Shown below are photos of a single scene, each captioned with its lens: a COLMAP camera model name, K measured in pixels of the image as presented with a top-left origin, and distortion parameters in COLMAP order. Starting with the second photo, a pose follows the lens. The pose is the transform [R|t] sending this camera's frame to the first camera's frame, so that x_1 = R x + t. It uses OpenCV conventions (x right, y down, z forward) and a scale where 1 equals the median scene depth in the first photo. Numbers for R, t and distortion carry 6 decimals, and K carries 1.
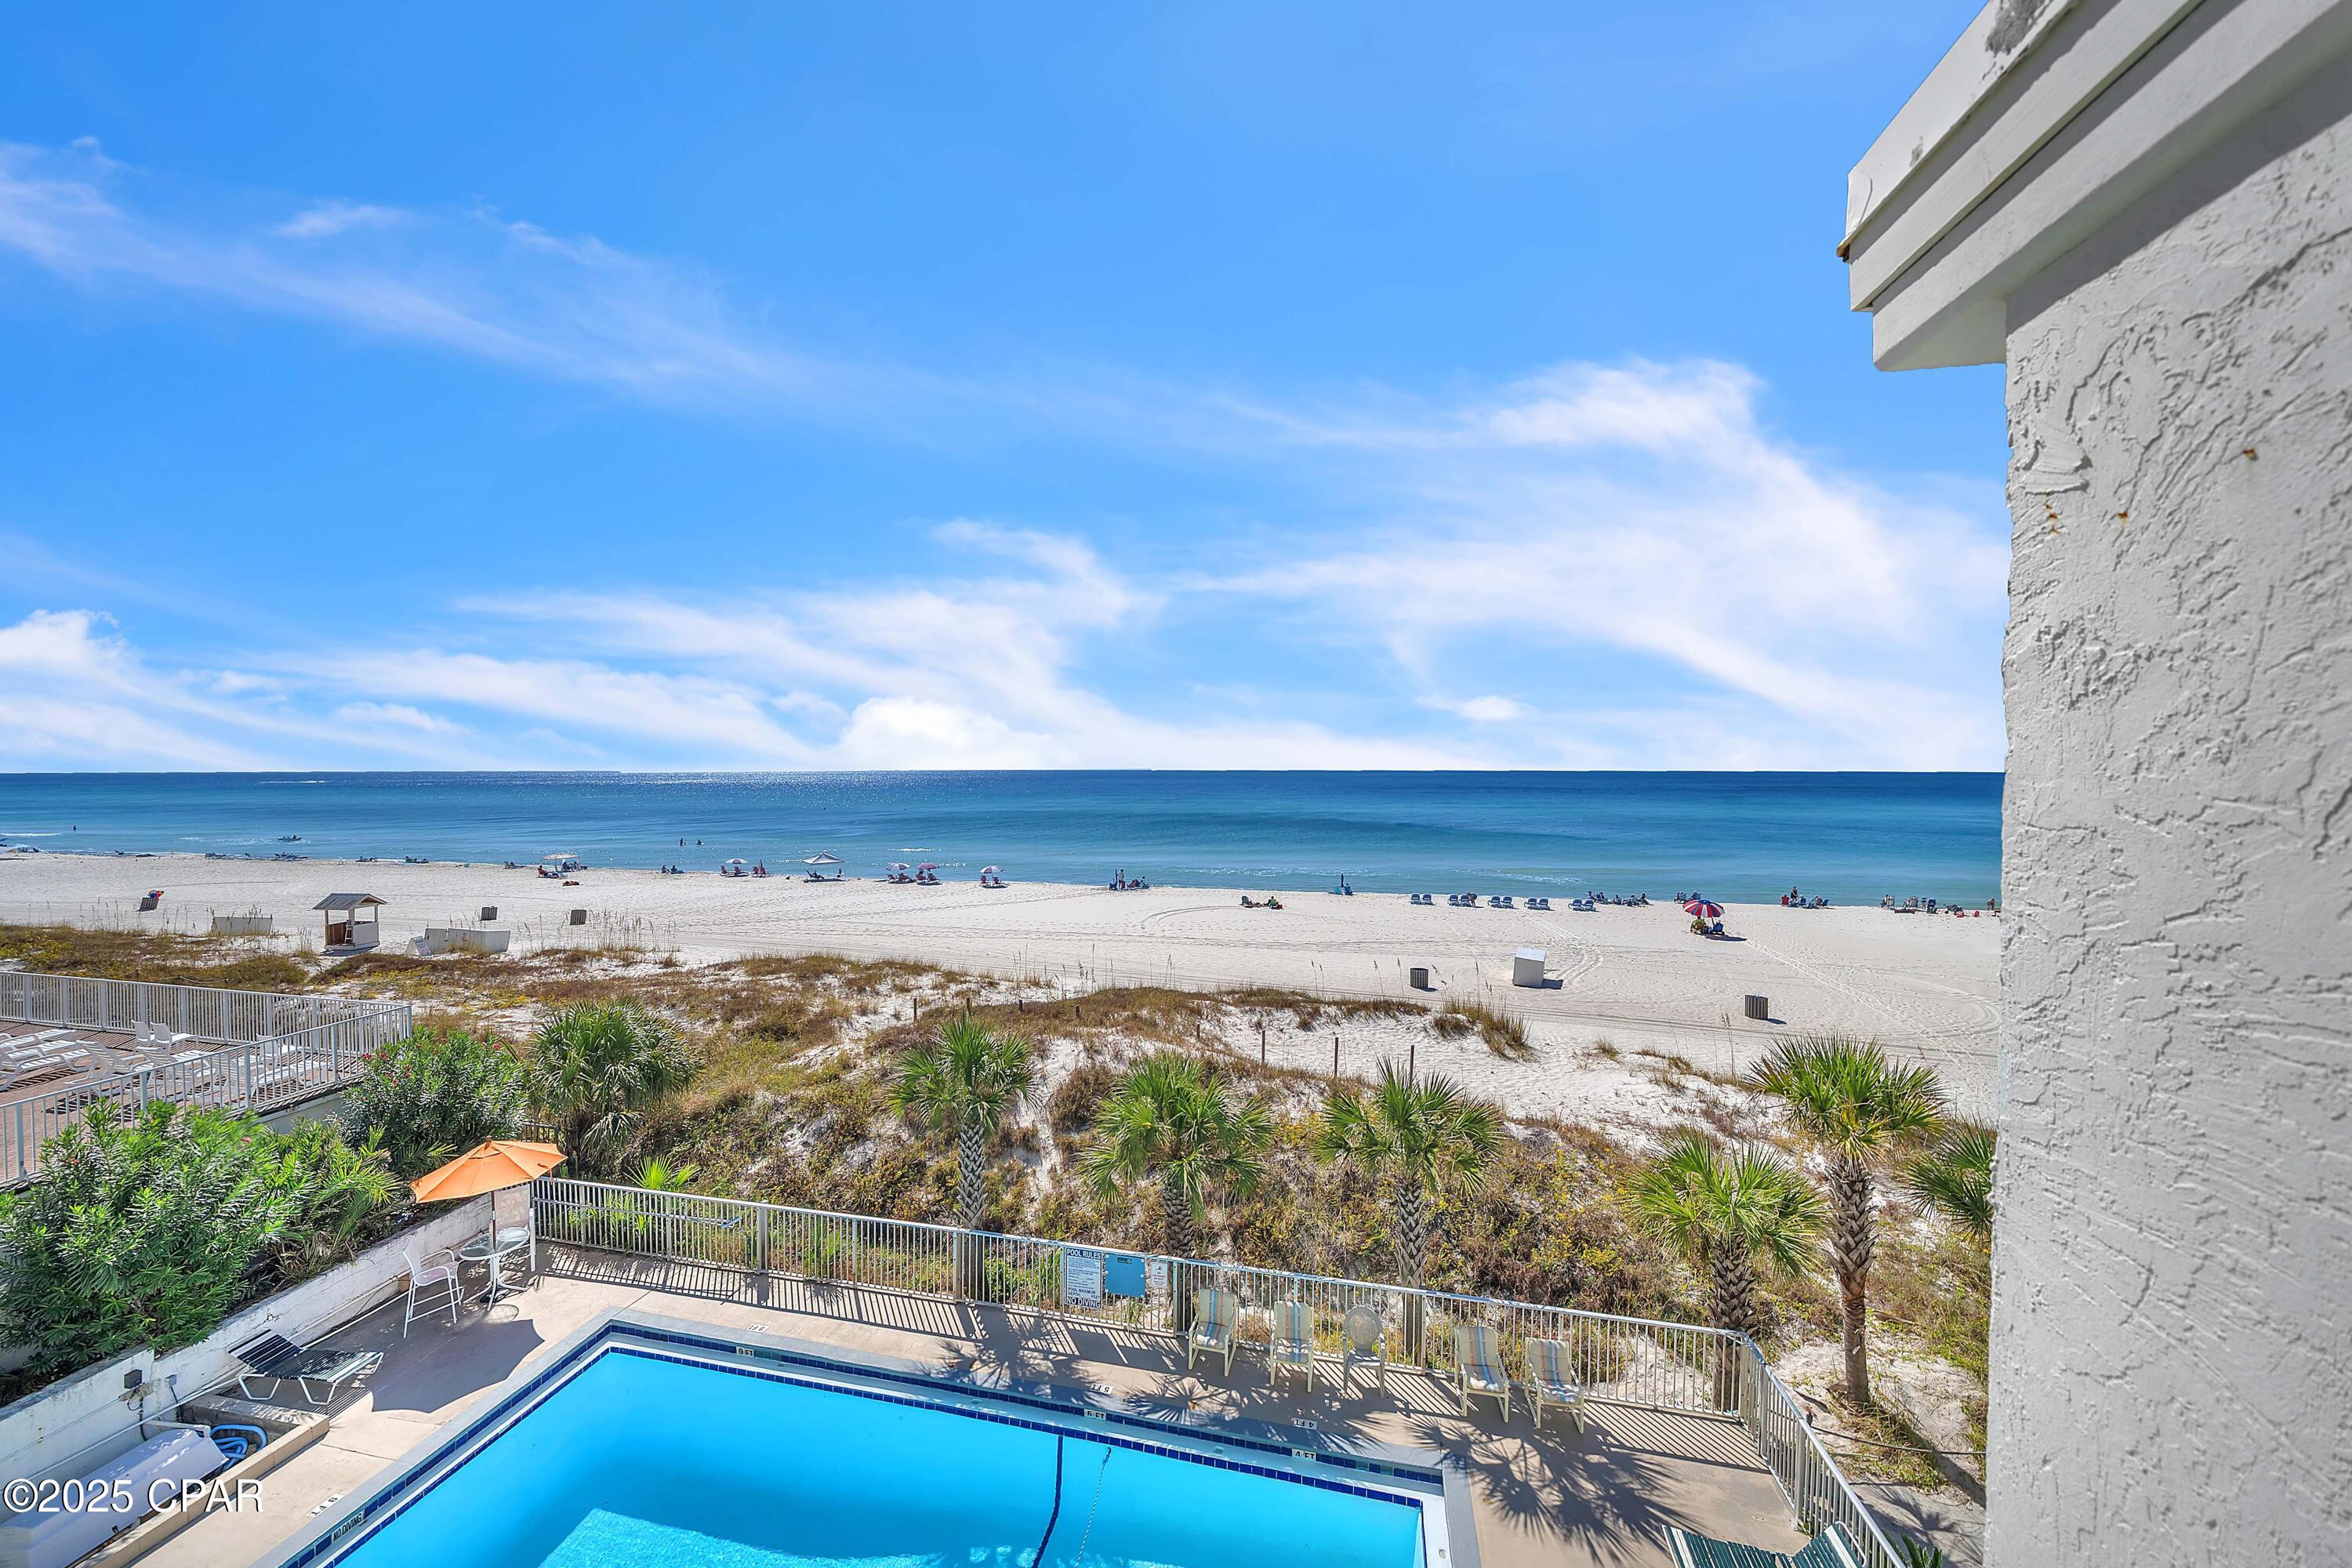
lens RADIAL K [[850.2, 0, 1160.4], [0, 850.2, 773.2], [0, 0, 1]] dist [-0.011951, -0.000118]
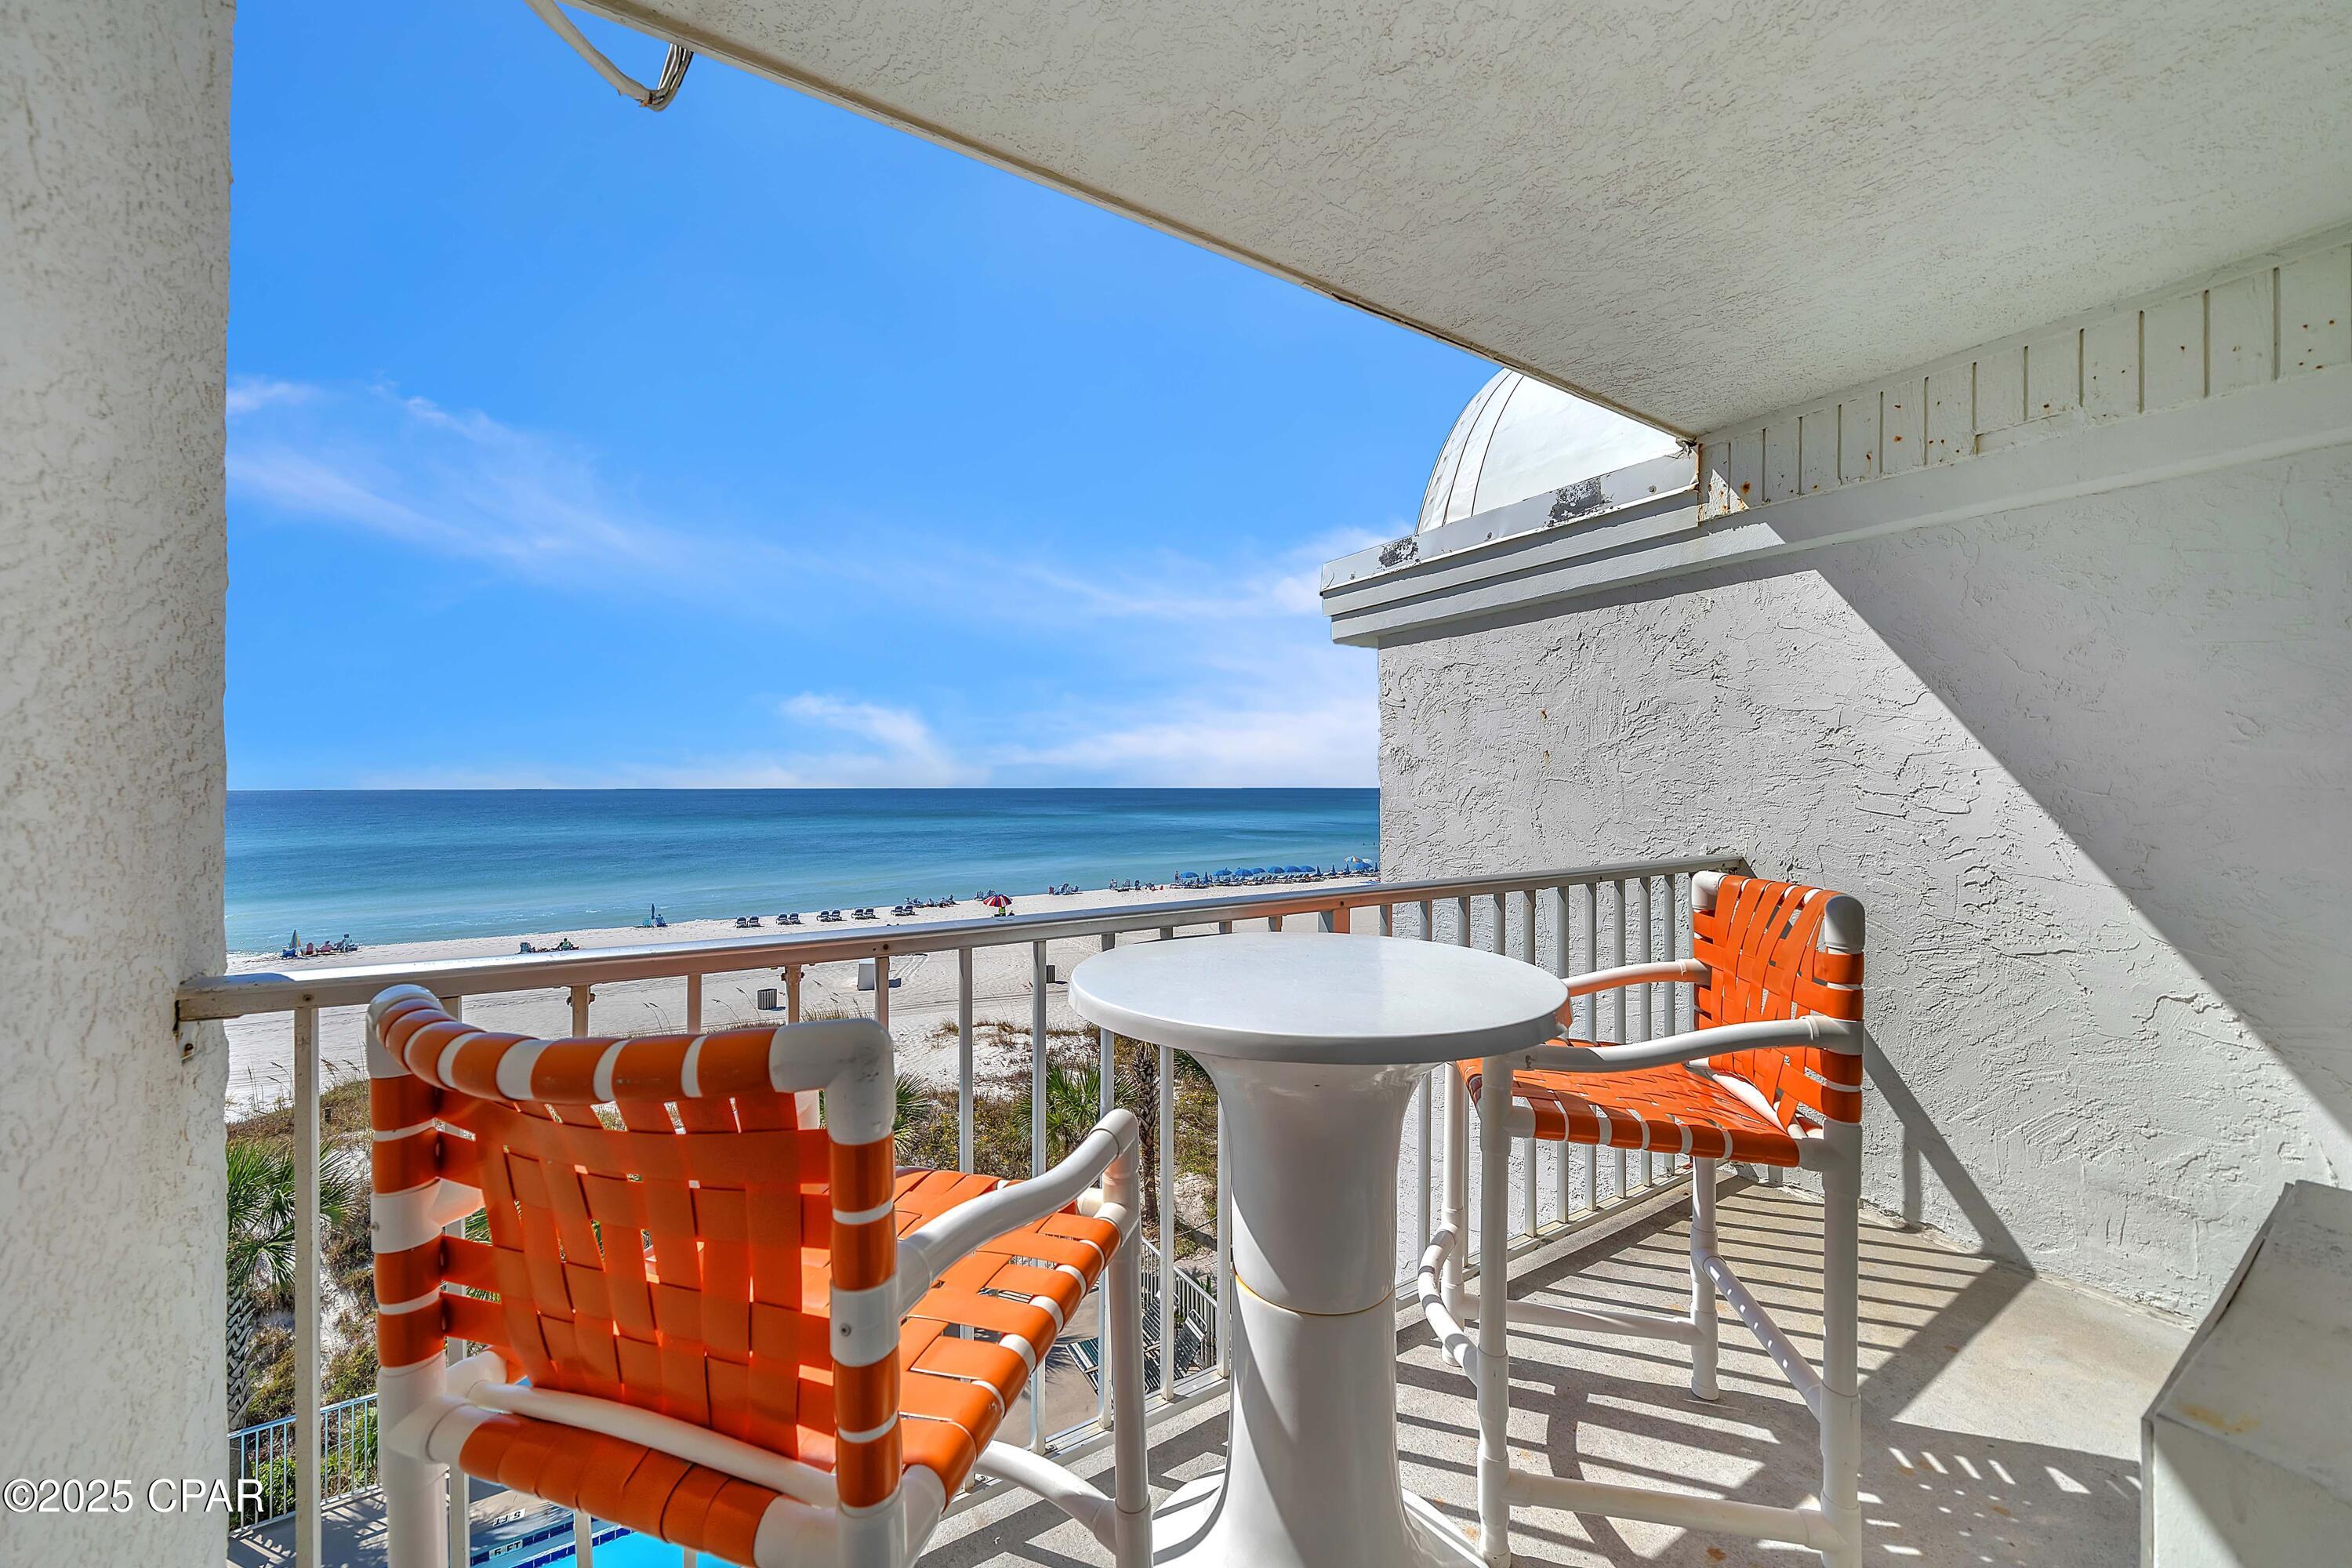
lens RADIAL K [[850.2, 0, 1160.4], [0, 850.2, 773.2], [0, 0, 1]] dist [-0.011951, -0.000118]
pose [[0.707668, 0.008354, 0.706496, -0.148208], [0.005917, 0.999825, -0.017749, -0.002231], [-0.706520, 0.016740, 0.707495, -0.052392]]
